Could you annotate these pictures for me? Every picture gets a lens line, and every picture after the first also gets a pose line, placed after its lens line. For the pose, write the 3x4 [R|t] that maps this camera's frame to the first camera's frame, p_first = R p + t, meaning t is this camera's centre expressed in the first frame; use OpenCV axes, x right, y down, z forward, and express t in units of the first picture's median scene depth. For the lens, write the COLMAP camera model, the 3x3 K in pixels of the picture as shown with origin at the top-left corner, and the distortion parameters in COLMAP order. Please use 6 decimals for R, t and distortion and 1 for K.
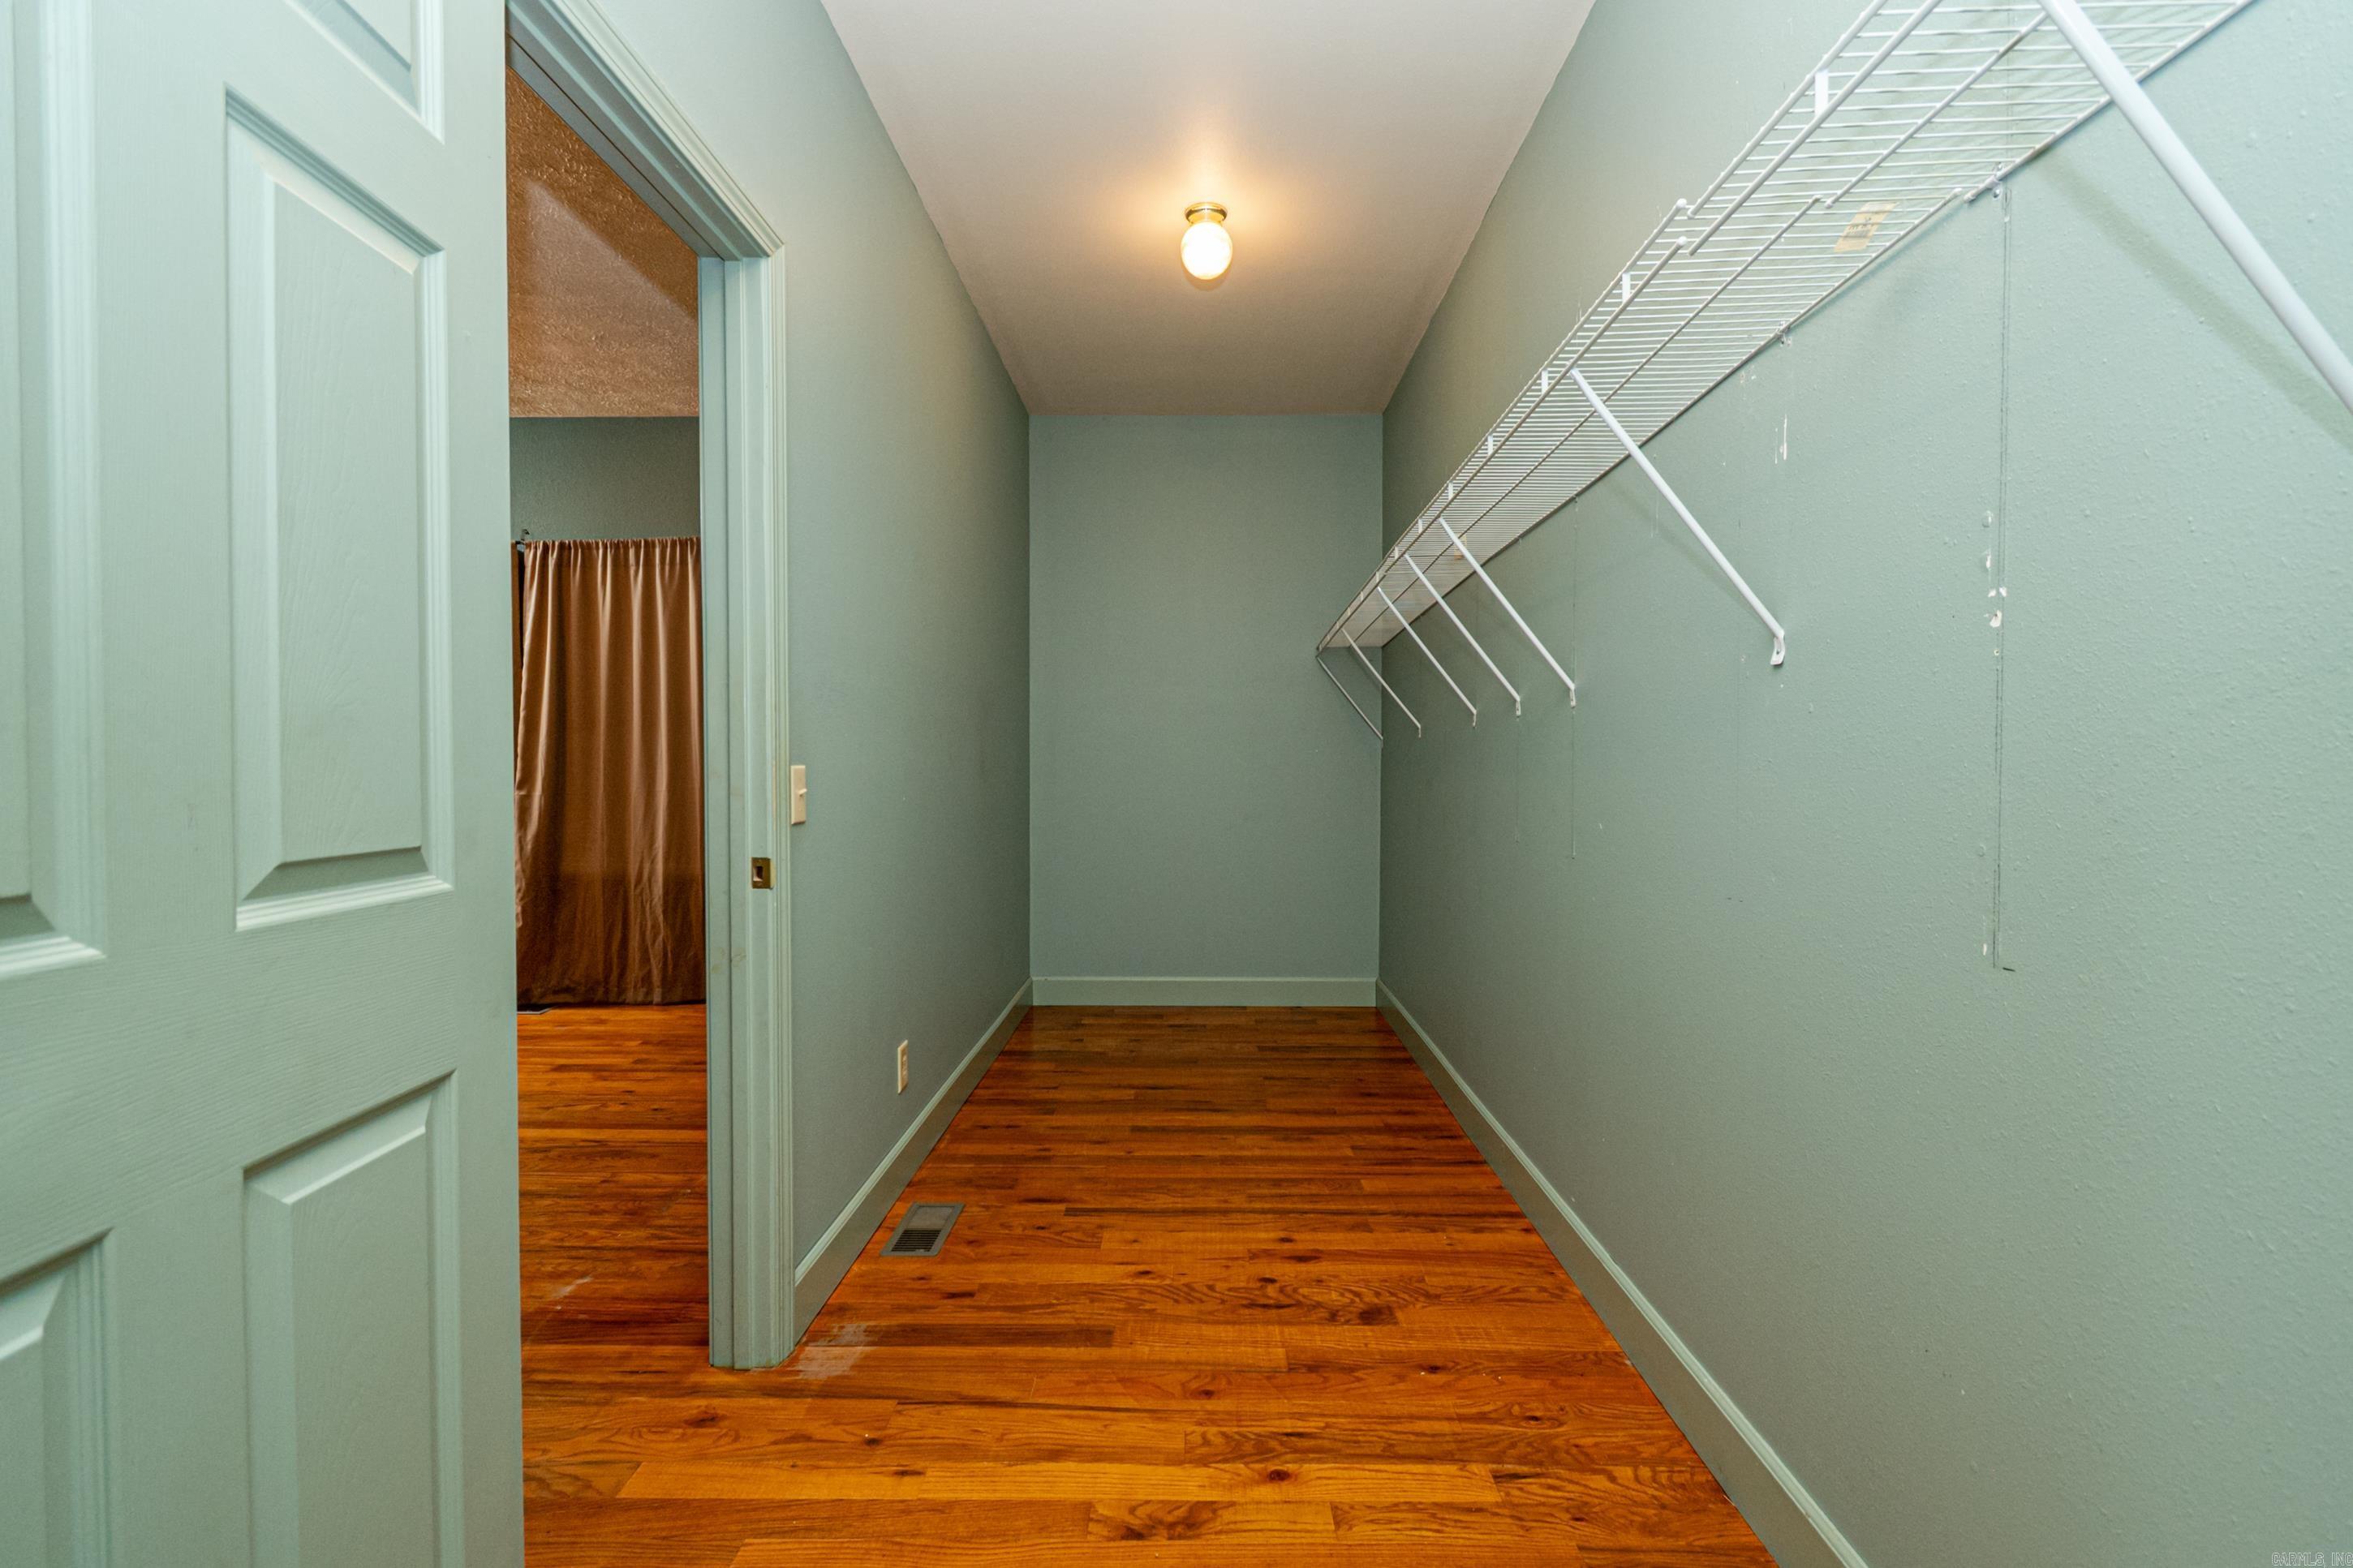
lens RADIAL K [[1057.0, 0, 1171.6], [0, 1057.0, 780.9], [0, 0, 1]] dist [0.000945, 0.000104]
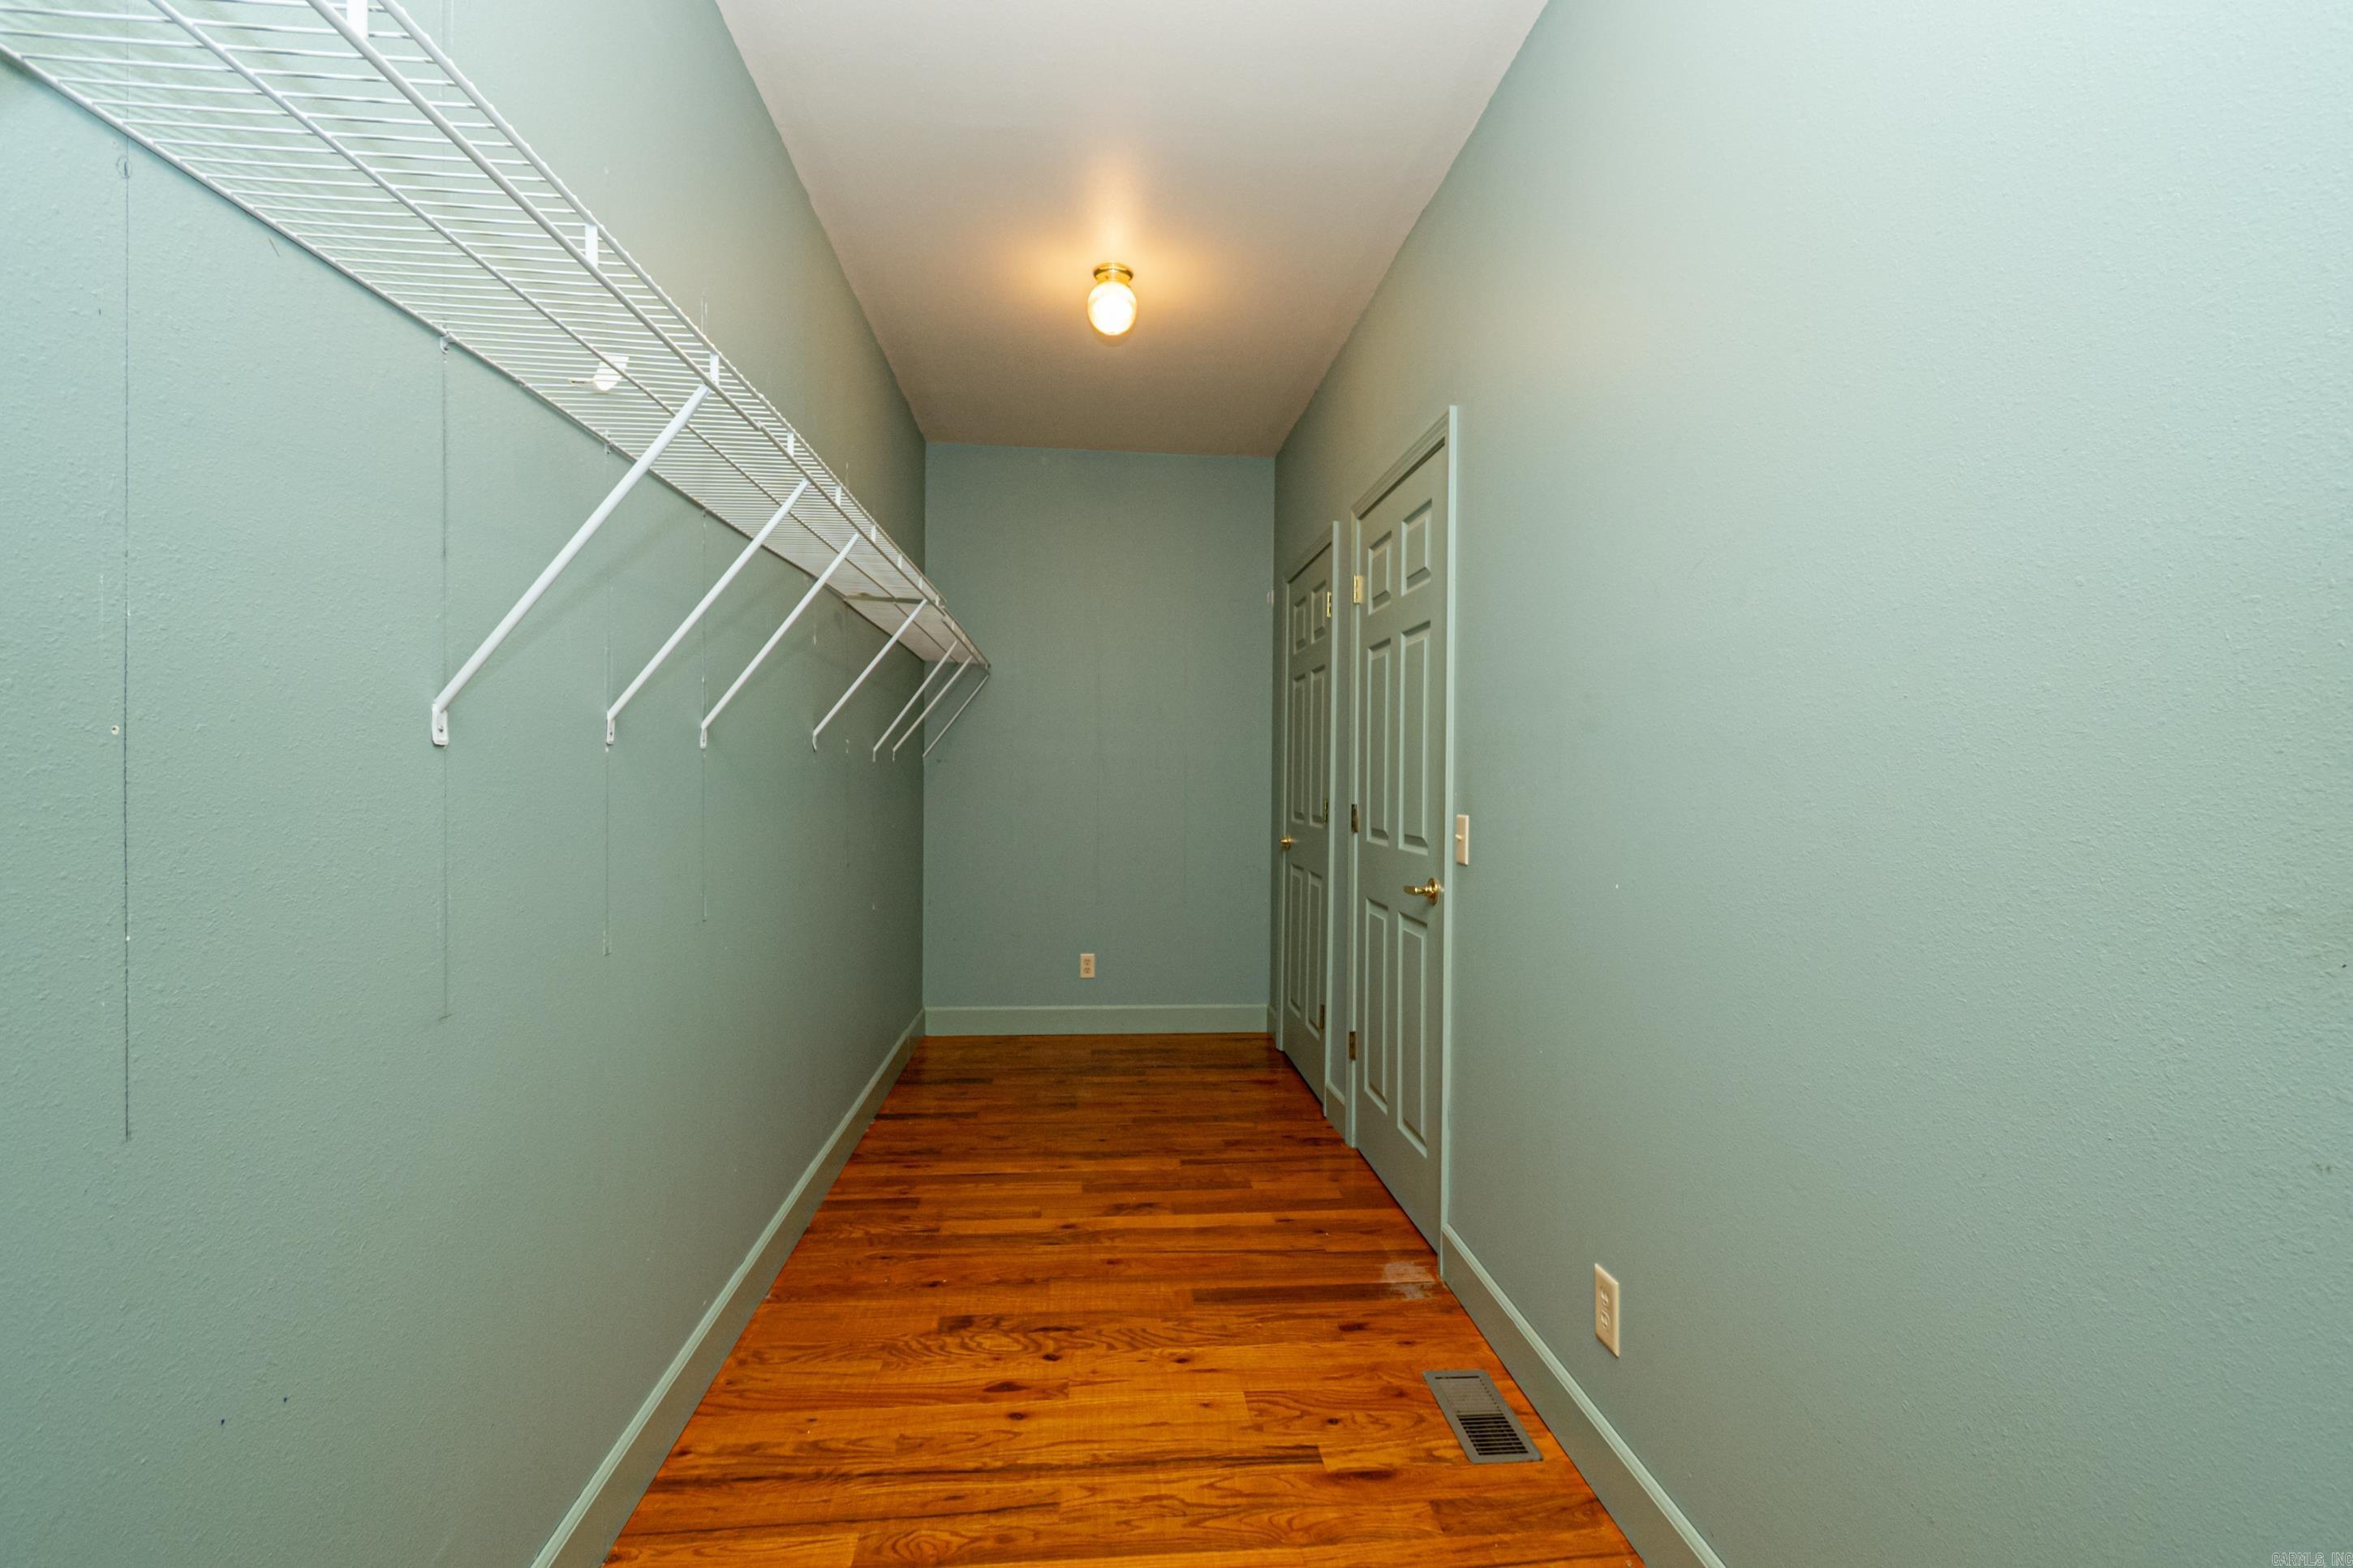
lens RADIAL K [[1057.0, 0, 1181.3], [0, 1057.0, 778.8], [0, 0, 1]] dist [0.000945, 0.000104]
pose [[-0.992968, -0.011627, -0.117813, 0.097714], [-0.013770, 0.999754, 0.017393, -0.068881], [0.117582, 0.018893, -0.992883, 2.043368]]
